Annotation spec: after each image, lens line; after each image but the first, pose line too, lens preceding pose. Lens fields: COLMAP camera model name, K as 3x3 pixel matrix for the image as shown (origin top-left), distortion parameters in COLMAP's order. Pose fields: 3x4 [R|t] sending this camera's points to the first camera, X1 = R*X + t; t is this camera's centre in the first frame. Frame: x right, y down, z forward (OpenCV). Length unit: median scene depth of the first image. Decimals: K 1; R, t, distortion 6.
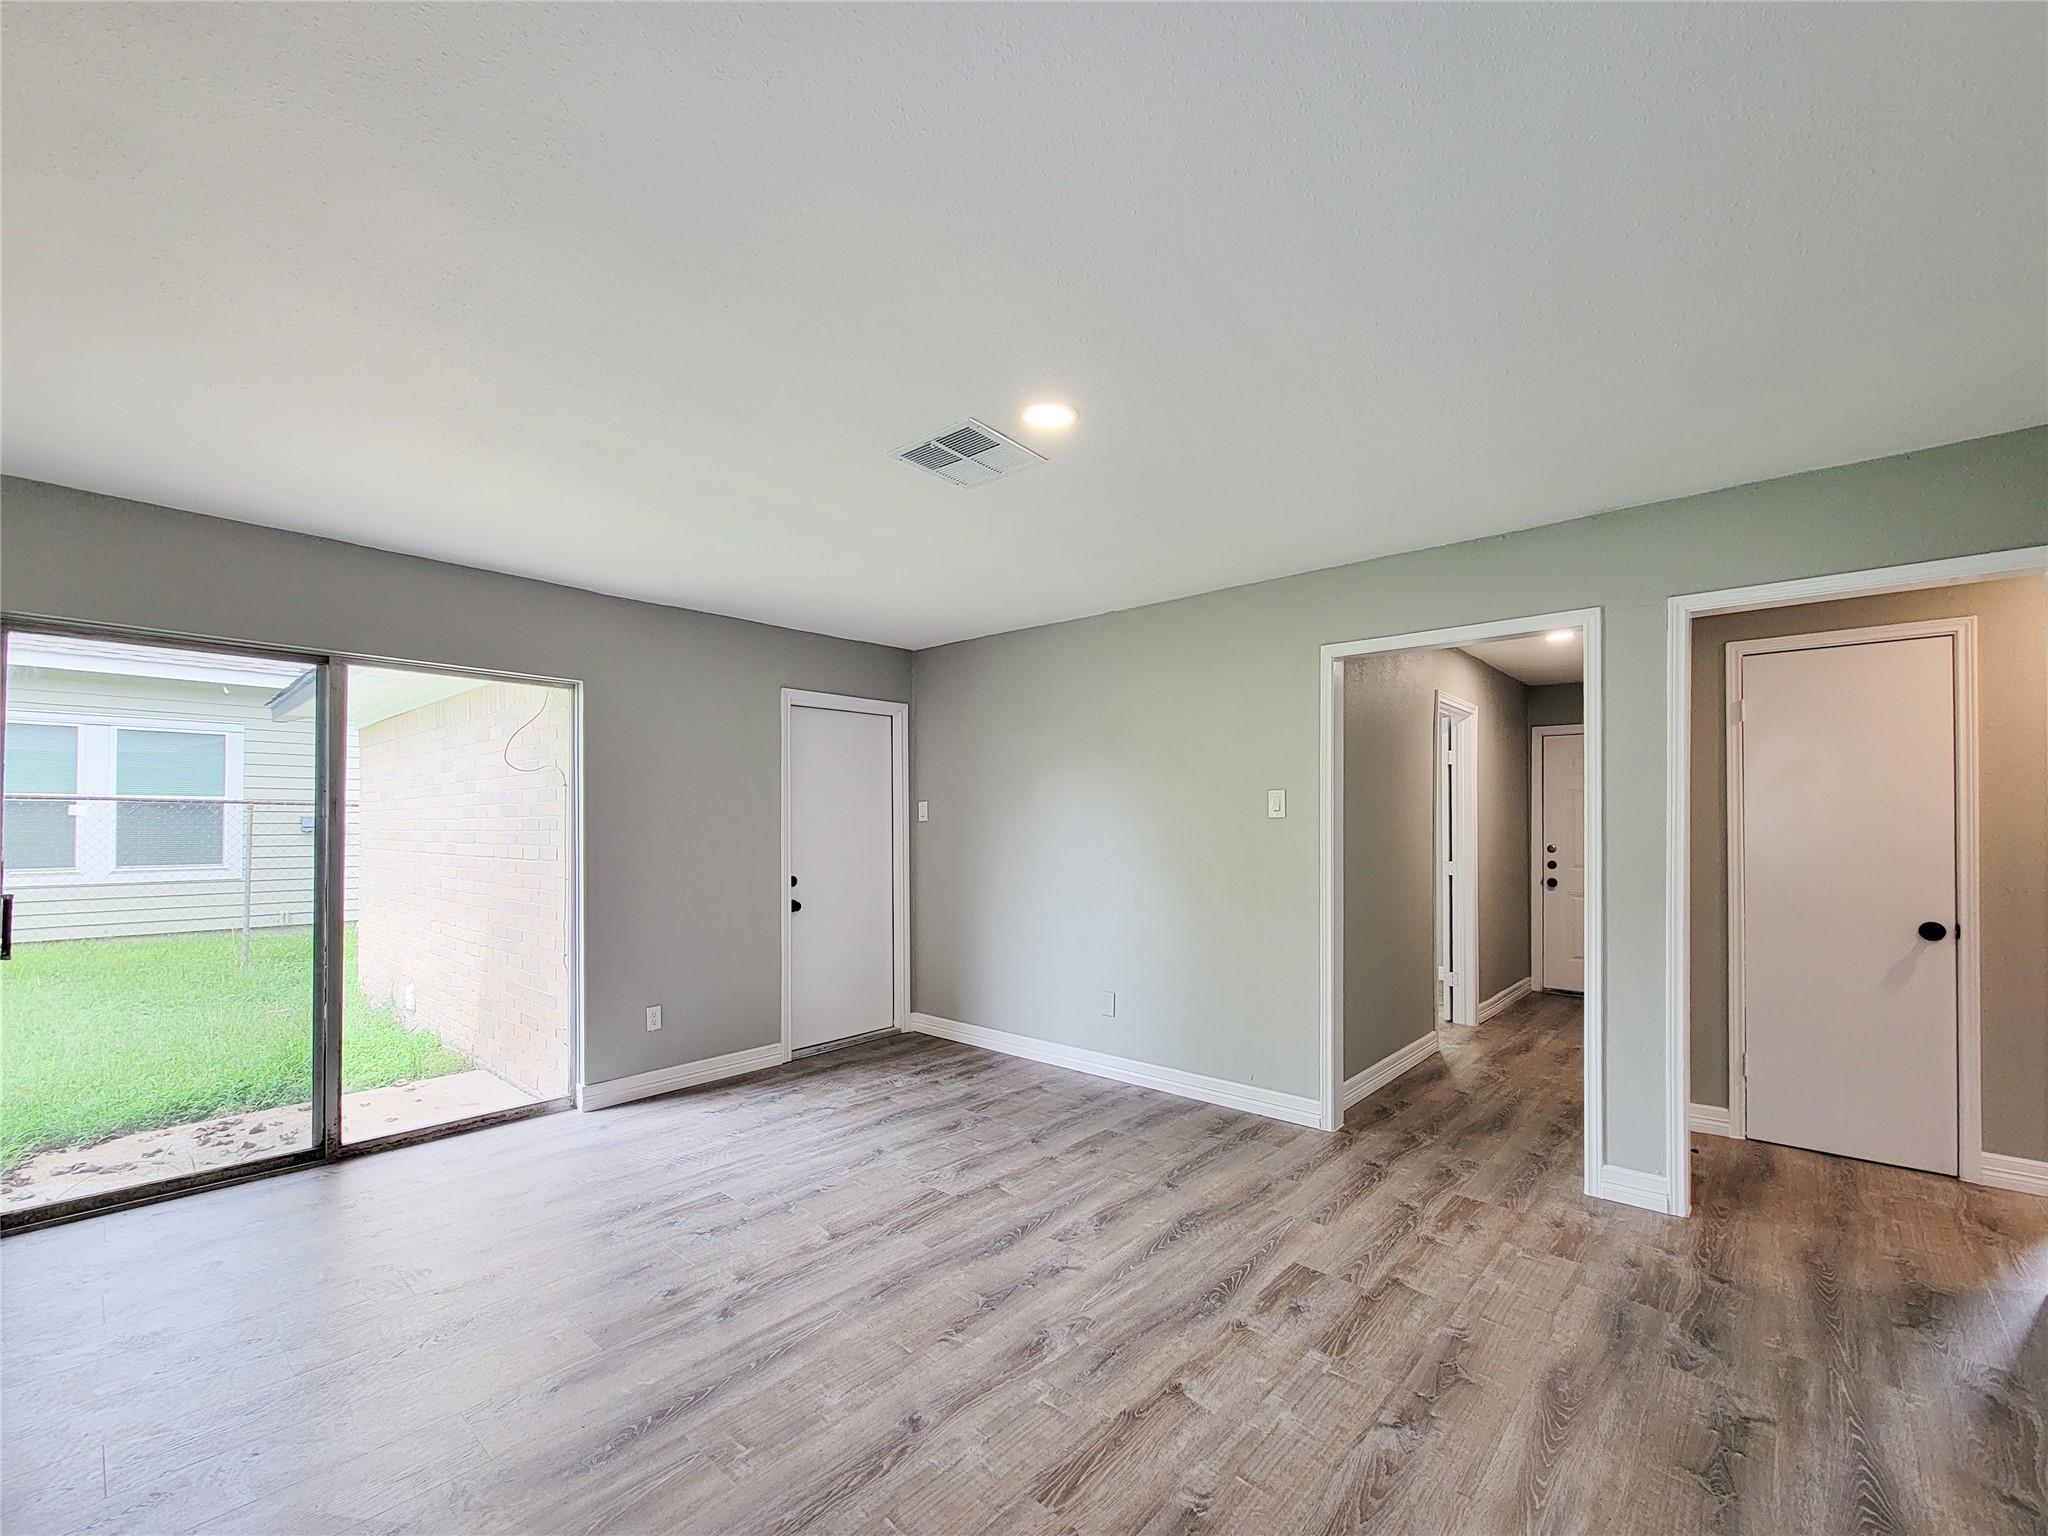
lens RADIAL K [[856.2, 0, 1024.3], [0, 856.2, 848.7], [0, 0, 1]] dist [0.003962, -0.000592]
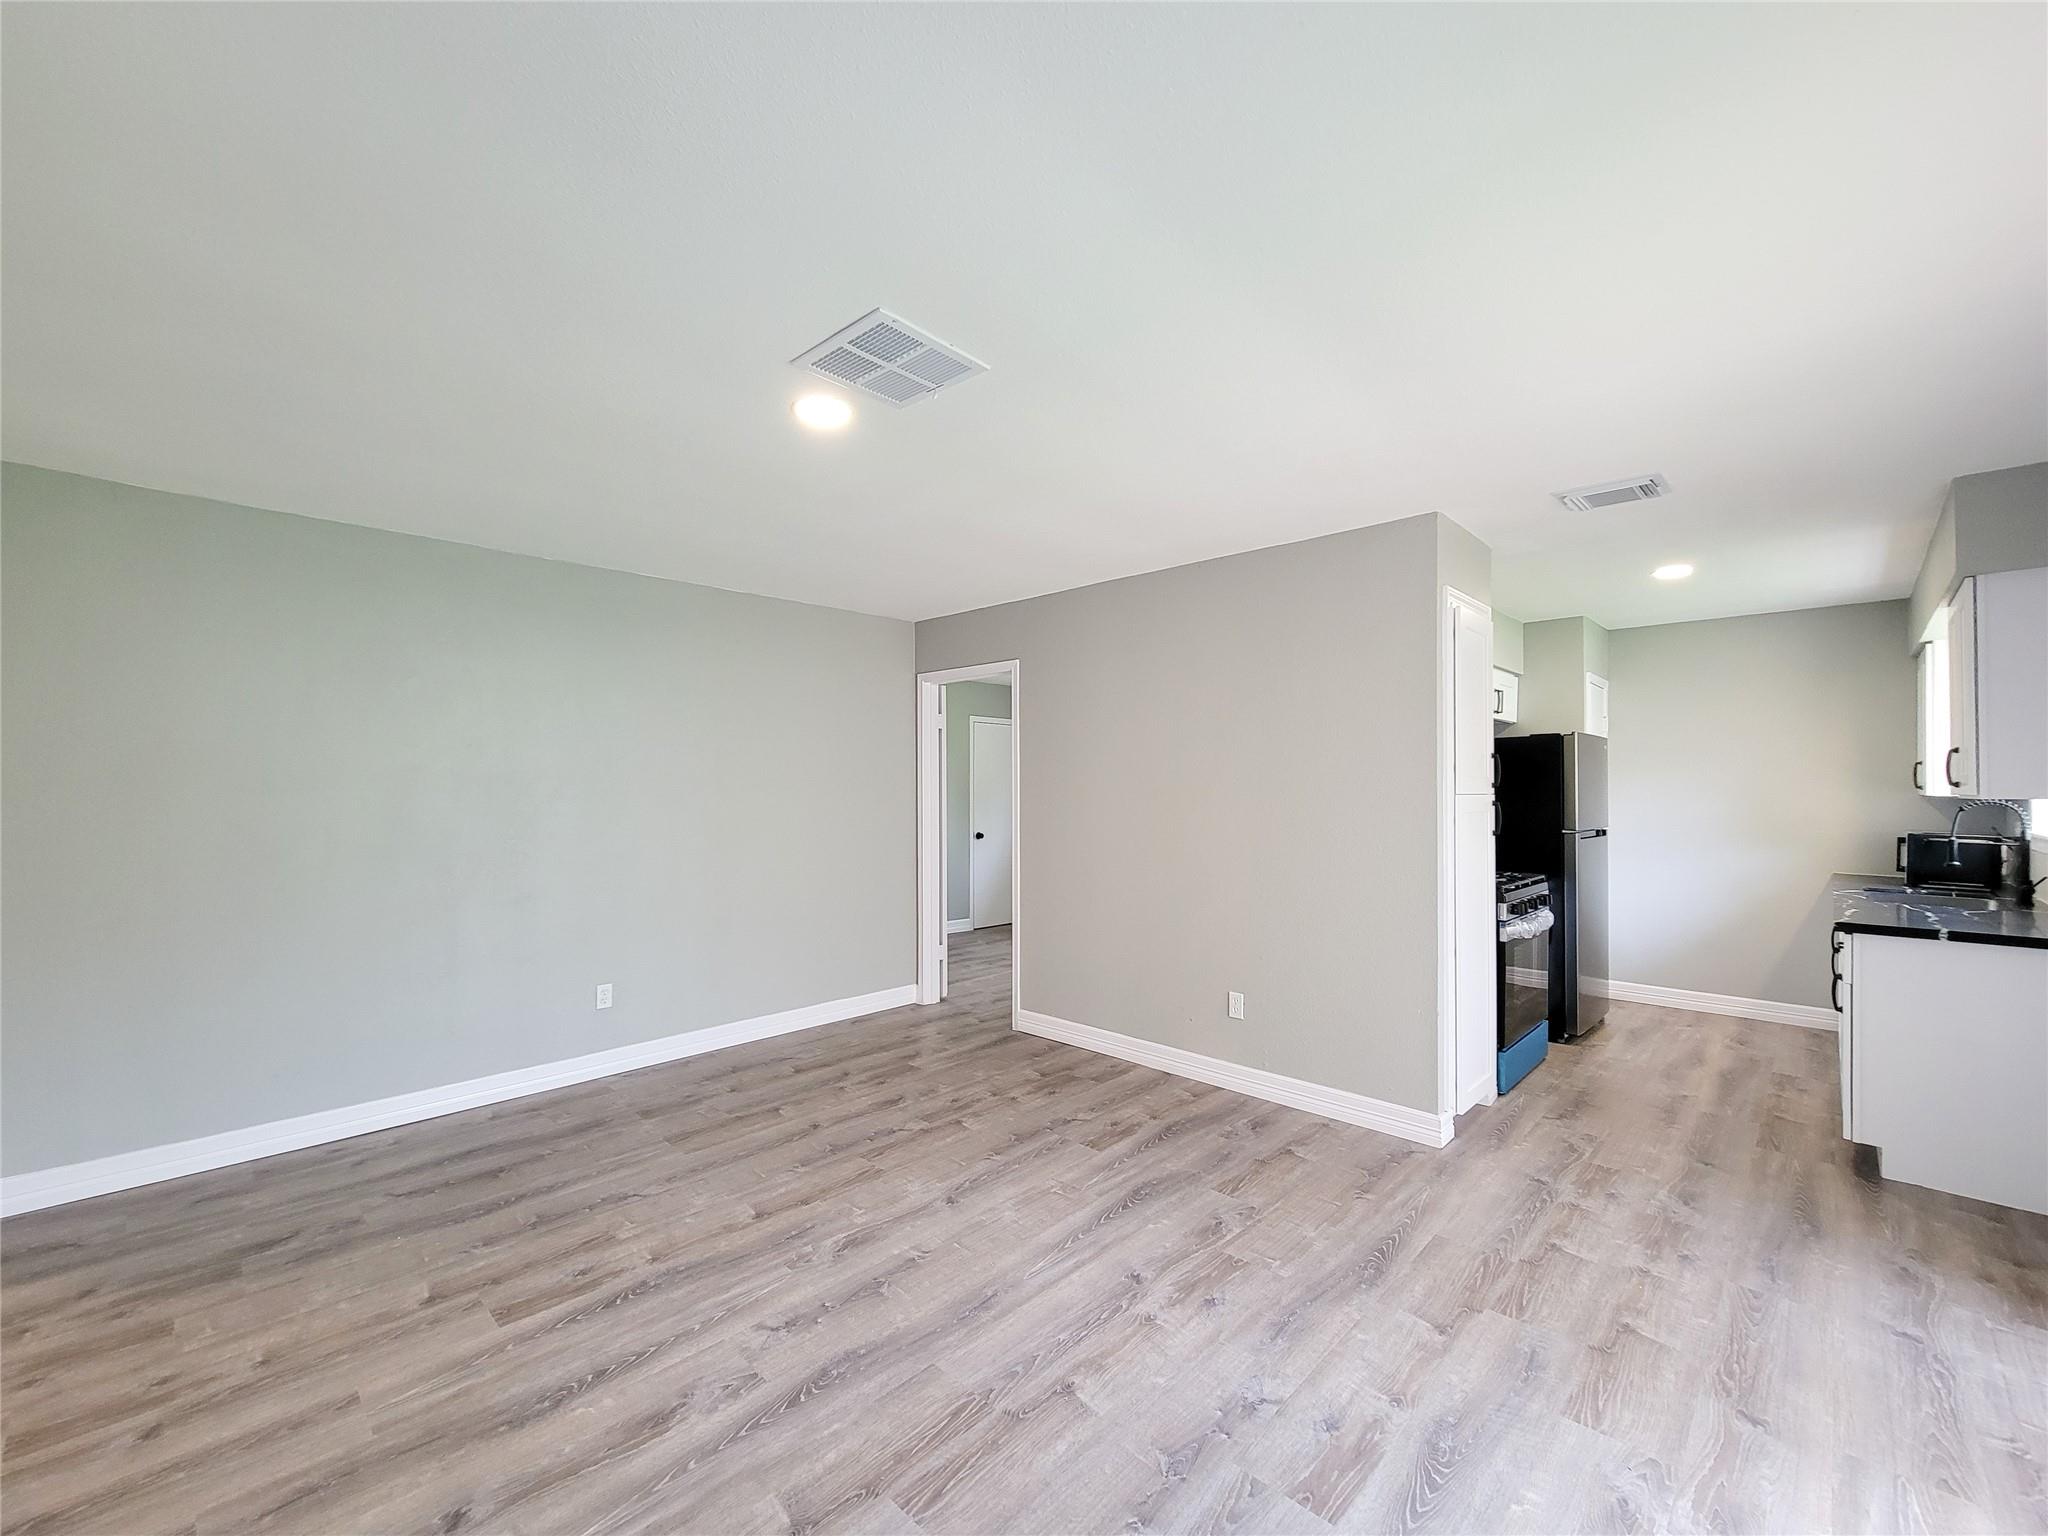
lens RADIAL K [[856.2, 0, 1016.6], [0, 856.2, 779.7], [0, 0, 1]] dist [0.003962, -0.000592]
pose [[-0.999126, -0.000738, 0.041785, -0.188947], [0.000050, 0.999822, 0.018852, -0.056462], [-0.041792, 0.018838, -0.998949, 1.533797]]
